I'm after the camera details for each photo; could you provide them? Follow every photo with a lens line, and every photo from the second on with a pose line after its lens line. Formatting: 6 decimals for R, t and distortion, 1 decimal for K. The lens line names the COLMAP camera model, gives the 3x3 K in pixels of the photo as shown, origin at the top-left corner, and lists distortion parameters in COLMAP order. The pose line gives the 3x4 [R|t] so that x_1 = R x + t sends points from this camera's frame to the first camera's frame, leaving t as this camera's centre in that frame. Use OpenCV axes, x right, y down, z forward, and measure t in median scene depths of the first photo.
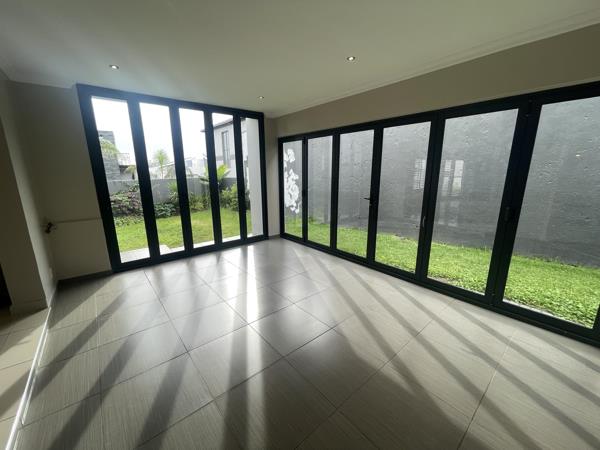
lens RADIAL K [[242.1, 0, 304.2], [0, 242.1, 224.8], [0, 0, 1]] dist [0.000765, 0.000334]
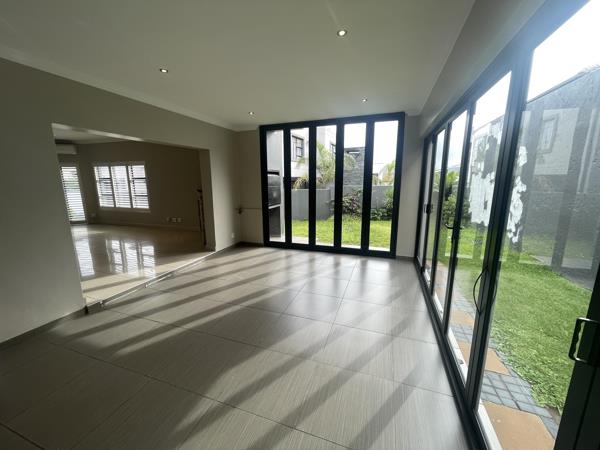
lens RADIAL K [[242.1, 0, 304.2], [0, 242.1, 224.8], [0, 0, 1]] dist [0.000765, 0.000334]
pose [[0.493749, 0.164028, -0.853994, 0.414132], [-0.188873, 0.978834, 0.078806, -0.066417], [0.848846, 0.122386, 0.514279, 0.279006]]
